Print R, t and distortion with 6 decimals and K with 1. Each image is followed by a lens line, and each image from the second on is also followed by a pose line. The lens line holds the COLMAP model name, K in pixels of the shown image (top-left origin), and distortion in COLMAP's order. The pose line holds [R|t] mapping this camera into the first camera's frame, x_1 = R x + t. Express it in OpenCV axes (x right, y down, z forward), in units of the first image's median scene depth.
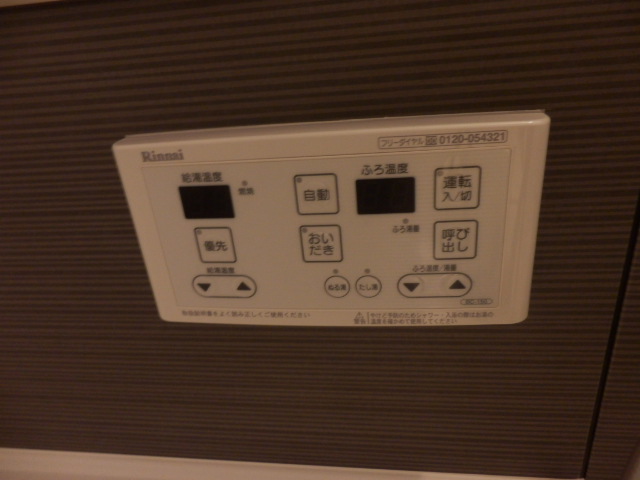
lens RADIAL K [[442.7, 0, 320.0], [0, 442.7, 240.0], [0, 0, 1]] dist [0.032146, 0.001745]
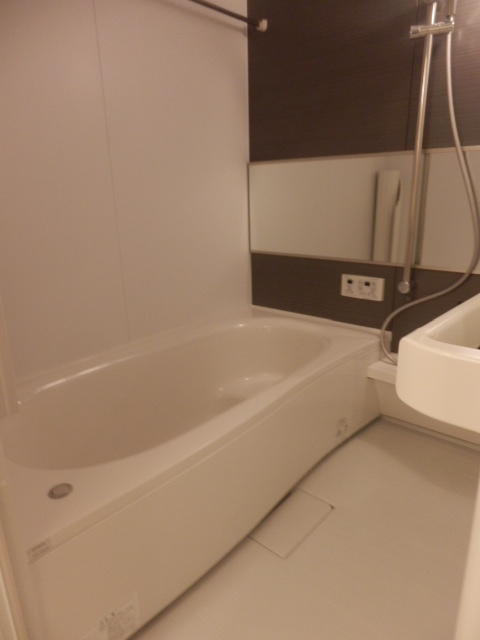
lens RADIAL K [[442.7, 0, 240.0], [0, 442.7, 320.0], [0, 0, 1]] dist [0.032146, 0.001745]
pose [[0.829305, 0.219249, -0.513987, 2.993585], [-0.267526, 0.963328, -0.020724, 1.600463], [0.490595, 0.154691, 0.857547, -8.580006]]
